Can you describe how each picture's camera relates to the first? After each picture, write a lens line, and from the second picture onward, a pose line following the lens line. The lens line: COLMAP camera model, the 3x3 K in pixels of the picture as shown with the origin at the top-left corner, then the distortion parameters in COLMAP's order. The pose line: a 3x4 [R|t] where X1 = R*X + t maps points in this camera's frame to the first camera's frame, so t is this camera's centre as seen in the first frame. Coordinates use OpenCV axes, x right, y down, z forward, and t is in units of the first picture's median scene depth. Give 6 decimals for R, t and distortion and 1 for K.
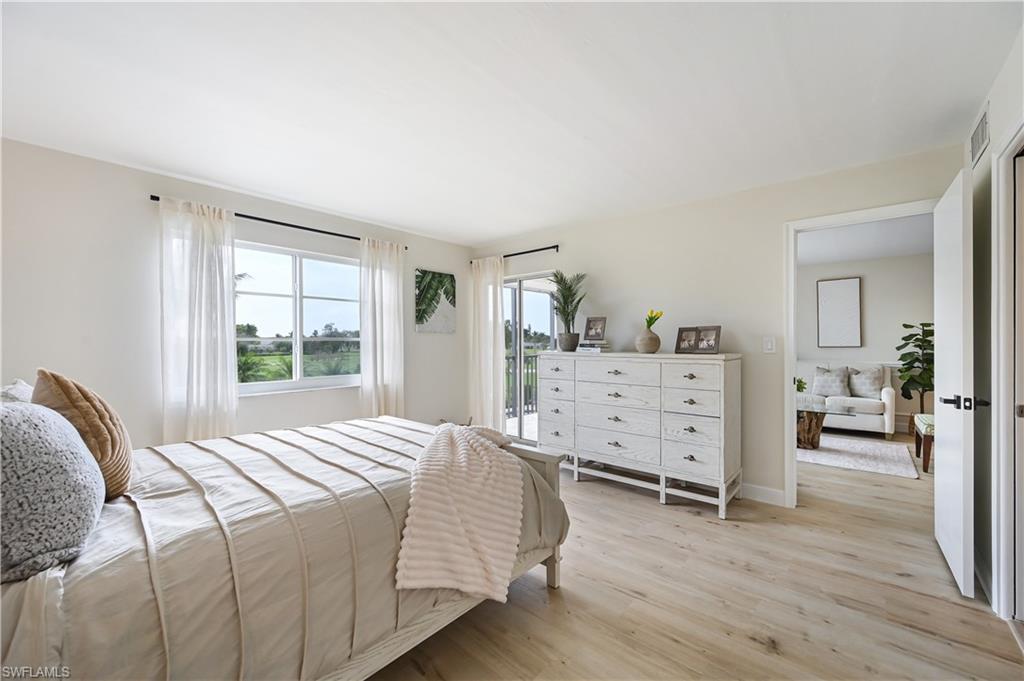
lens RADIAL K [[409.5, 0, 514.7], [0, 409.5, 344.4], [0, 0, 1]] dist [0.003614, -0.001493]
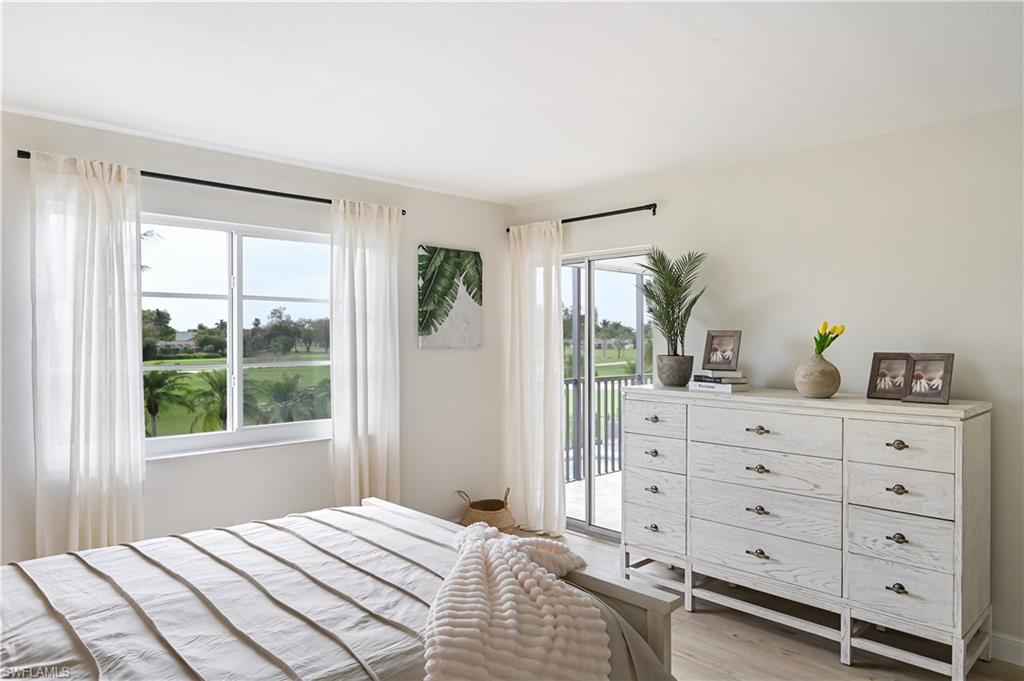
lens RADIAL K [[668.8, 0, 507.4], [0, 668.8, 341.3], [0, 0, 1]] dist [0.004368, -0.001928]
pose [[0.995529, 0.002306, -0.094423, -0.018769], [-0.002114, 0.999996, 0.002127, -0.054330], [0.094428, -0.001918, 0.995530, 0.021269]]
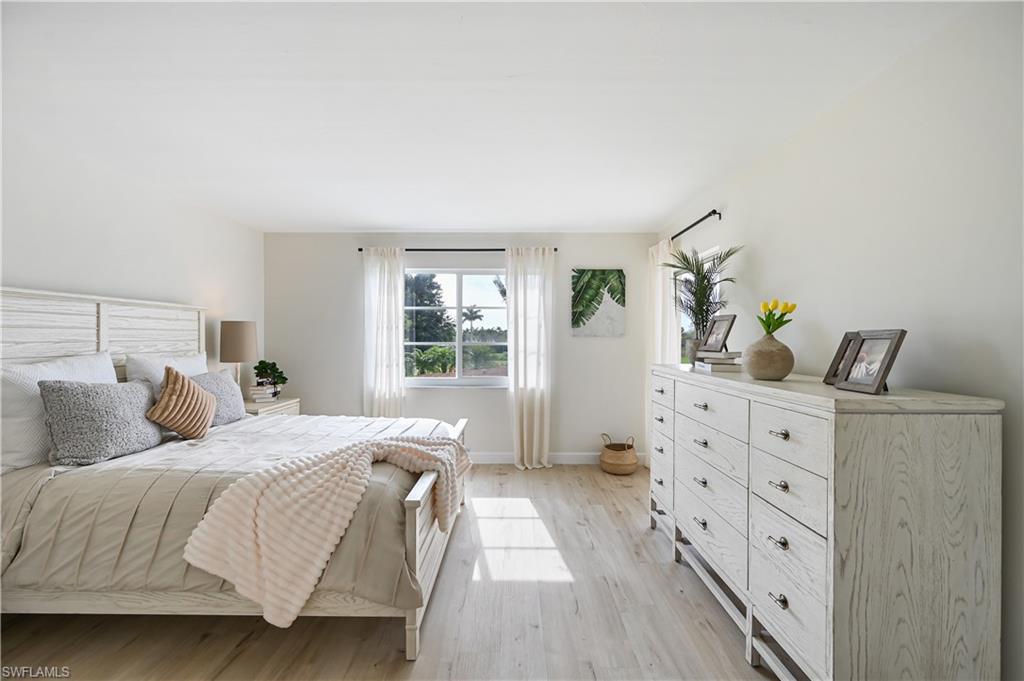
lens RADIAL K [[409.5, 0, 508.7], [0, 409.5, 339.2], [0, 0, 1]] dist [0.003614, -0.001493]
pose [[0.647774, 0.005542, -0.761812, 0.483218], [-0.008493, 0.999964, 0.000053, -0.027927], [0.761785, 0.006436, 0.647798, 0.351069]]
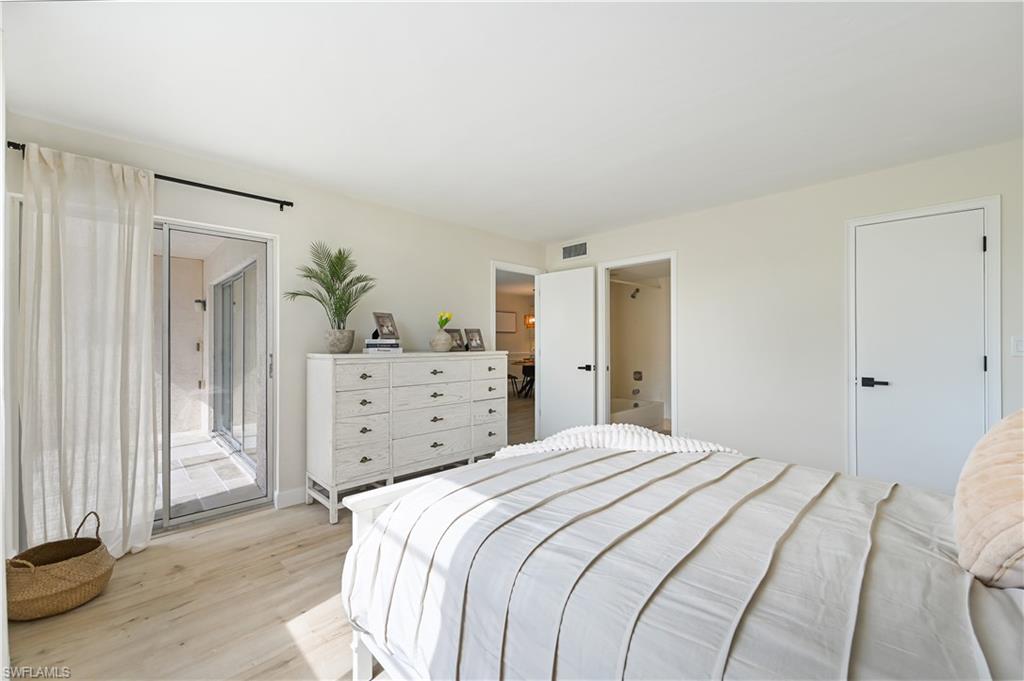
lens RADIAL K [[409.5, 0, 519.3], [0, 409.5, 341.3], [0, 0, 1]] dist [0.003614, -0.001493]
pose [[0.068917, 0.003601, 0.997616, -0.670515], [0.007043, 0.999967, -0.004096, -0.000709], [-0.997598, 0.007308, 0.068889, 0.674348]]
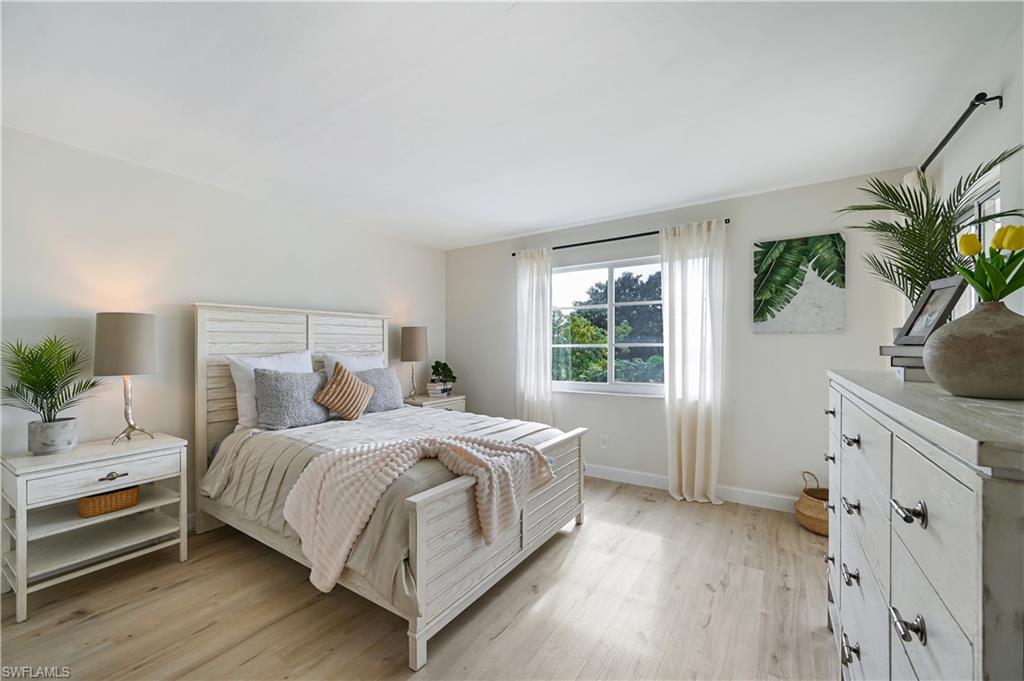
lens RADIAL K [[409.5, 0, 504.6], [0, 409.5, 346.2], [0, 0, 1]] dist [0.003614, -0.001493]
pose [[0.123013, -0.000581, -0.992405, 0.508750], [-0.000703, 1.000000, -0.000672, -0.010016], [0.992405, 0.000780, 0.123013, 0.616166]]
